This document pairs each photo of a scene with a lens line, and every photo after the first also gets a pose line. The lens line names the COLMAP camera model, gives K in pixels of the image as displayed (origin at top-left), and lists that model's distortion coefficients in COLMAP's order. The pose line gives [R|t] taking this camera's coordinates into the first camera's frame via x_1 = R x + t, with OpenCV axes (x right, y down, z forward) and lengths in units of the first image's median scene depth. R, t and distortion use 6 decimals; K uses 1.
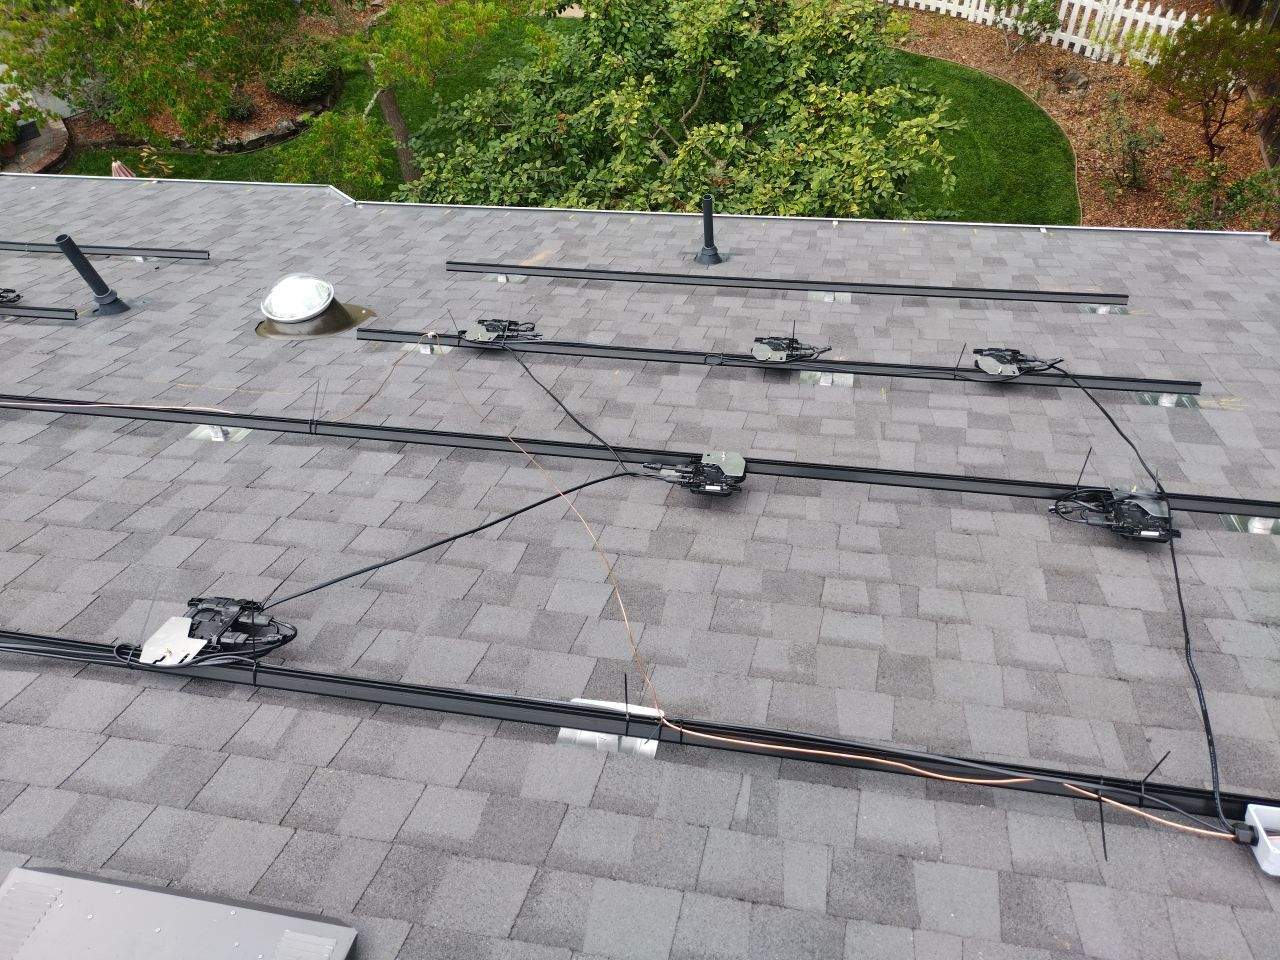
lens RADIAL K [[941.0, 0, 640.0], [0, 941.0, 480.0], [0, 0, 1]] dist [0.034341, -0.022270]
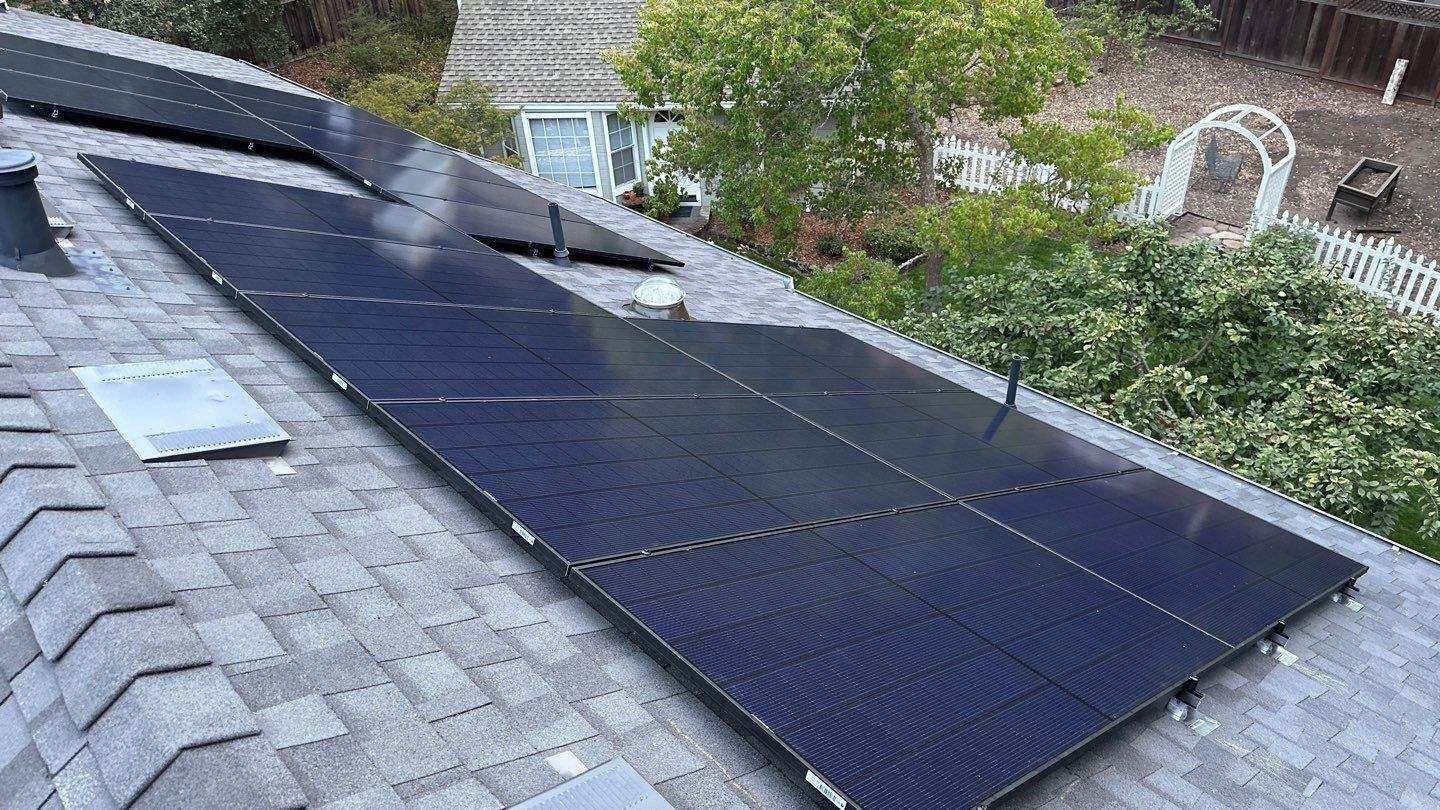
lens RADIAL K [[998.7, 0, 713.4], [0, 998.7, 437.0], [0, 0, 1]] dist [0.065233, -0.079434]
pose [[0.789931, 0.392428, -0.471178, 0.219139], [-0.500169, 0.856877, -0.124871, 0.058323], [0.354739, 0.334309, 0.873154, -0.063826]]
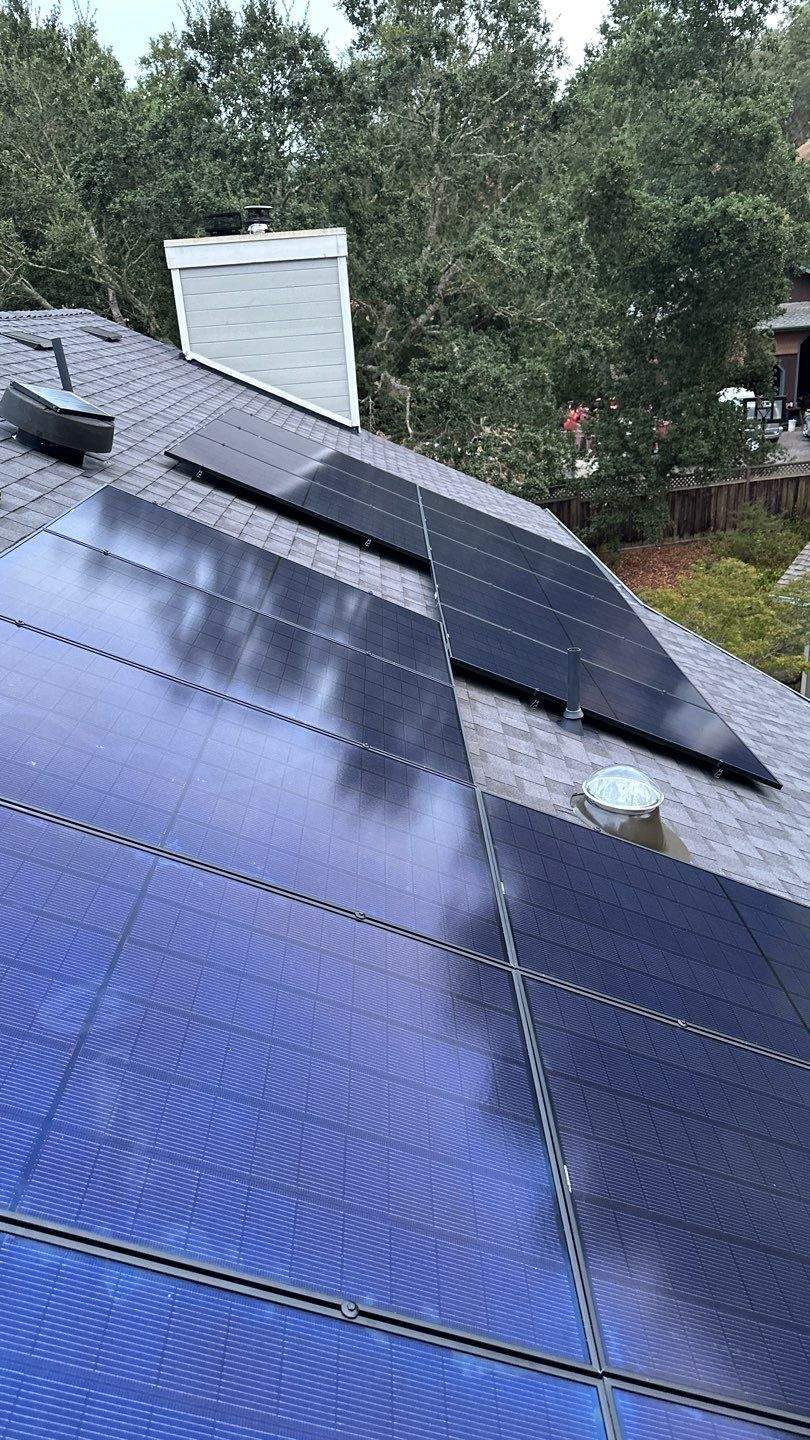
lens RADIAL K [[1028.3, 0, 440.6], [0, 1028.3, 714.8], [0, 0, 1]] dist [0.067059, -0.082278]
pose [[0.217468, 0.415960, -0.882998, 0.215510], [-0.764125, 0.635422, 0.111141, -0.104855], [0.607306, 0.650551, 0.456029, 0.197990]]
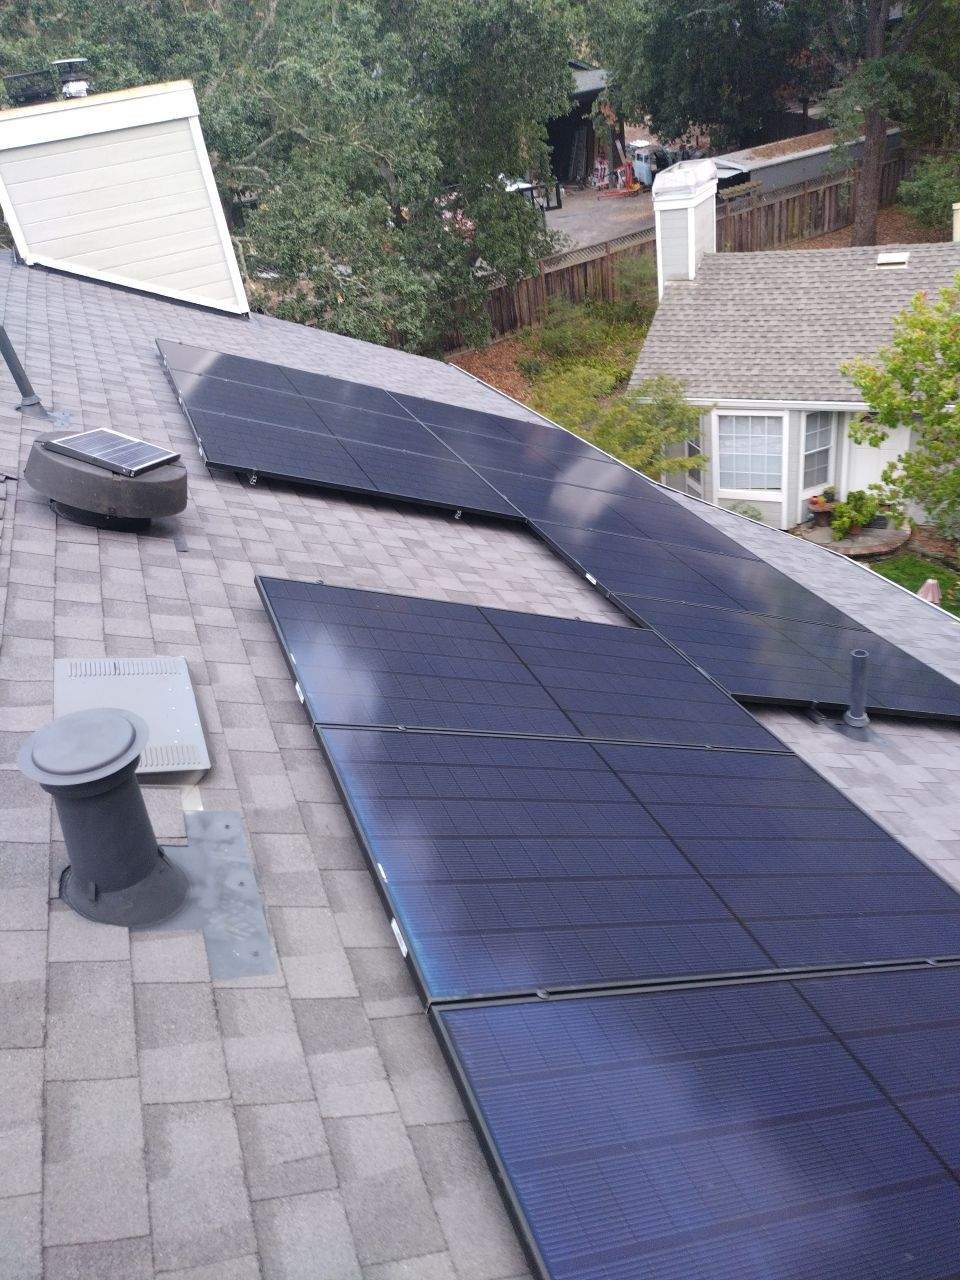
lens RADIAL K [[941.0, 0, 480.0], [0, 941.0, 640.0], [0, 0, 1]] dist [0.034341, -0.022270]
pose [[0.520873, 0.462412, -0.717542, -0.054934], [-0.628017, 0.776910, 0.044786, -0.029549], [0.578175, 0.427300, 0.695074, 0.046072]]
